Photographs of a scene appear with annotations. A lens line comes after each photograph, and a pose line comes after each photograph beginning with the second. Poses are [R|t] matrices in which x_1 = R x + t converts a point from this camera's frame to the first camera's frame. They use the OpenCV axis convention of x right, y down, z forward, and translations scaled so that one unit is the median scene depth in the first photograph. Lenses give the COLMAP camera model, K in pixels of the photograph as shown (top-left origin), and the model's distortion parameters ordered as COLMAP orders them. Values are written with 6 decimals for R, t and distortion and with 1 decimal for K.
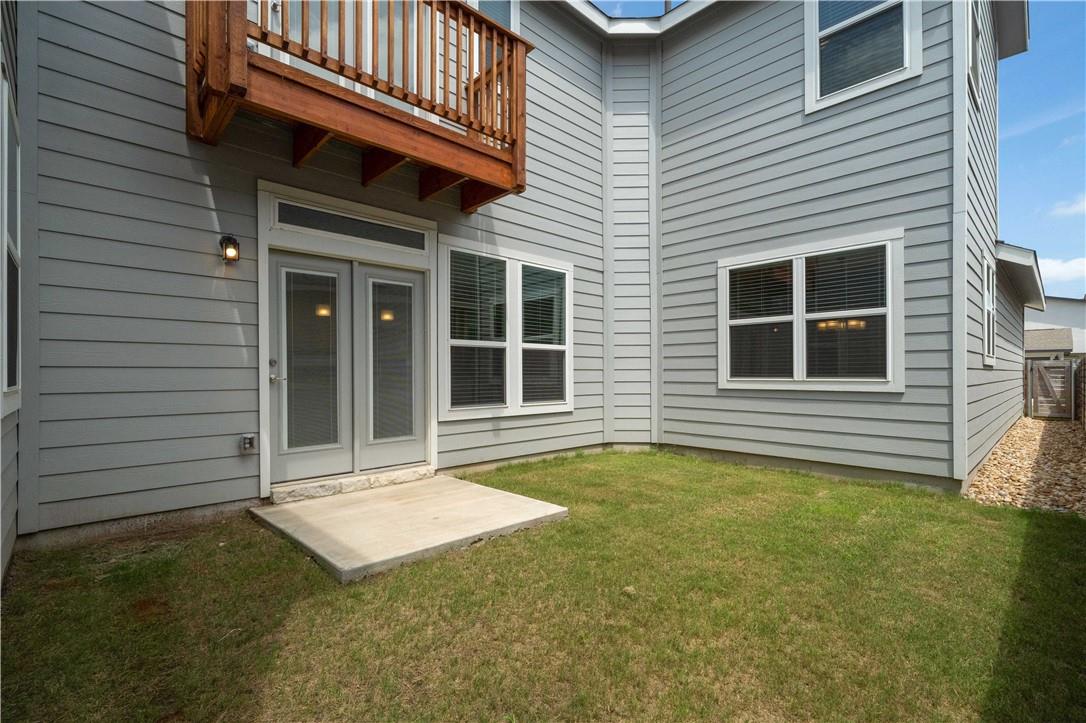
lens RADIAL K [[483.4, 0, 534.3], [0, 483.4, 362.8], [0, 0, 1]] dist [-0.004980, -0.000182]
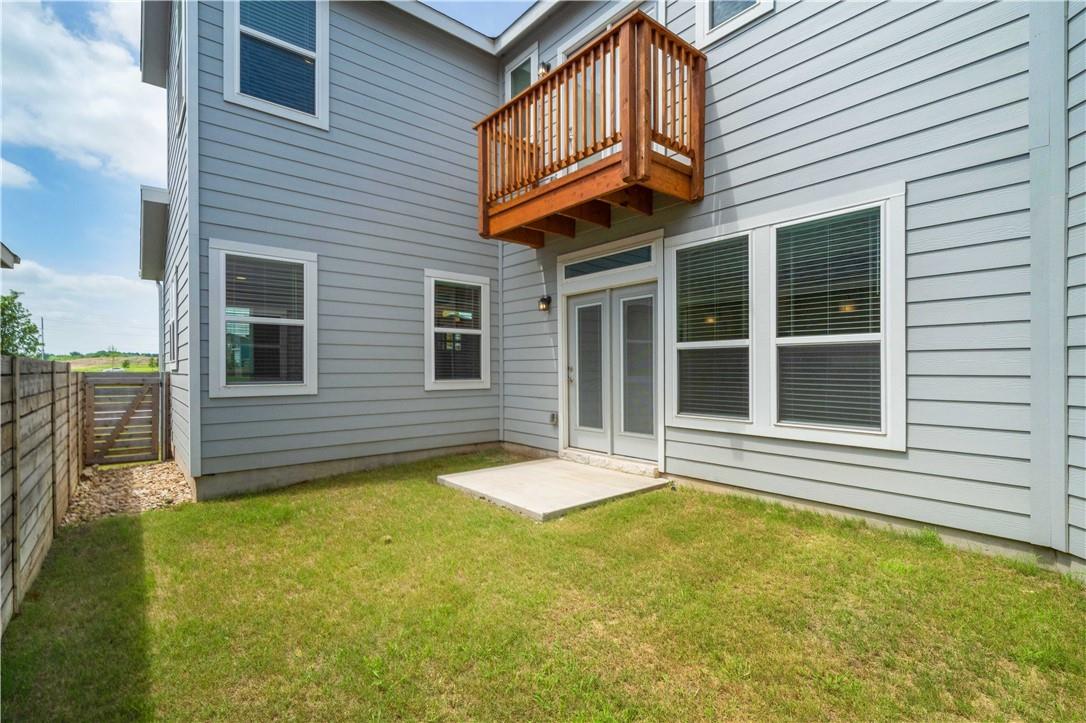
lens RADIAL K [[483.4, 0, 534.3], [0, 483.4, 371.1], [0, 0, 1]] dist [-0.004980, -0.000182]
pose [[-0.055487, -0.003575, -0.998453, 0.802572], [0.008218, 0.999958, -0.004037, 0.009540], [0.998426, -0.008429, -0.055456, 0.764347]]
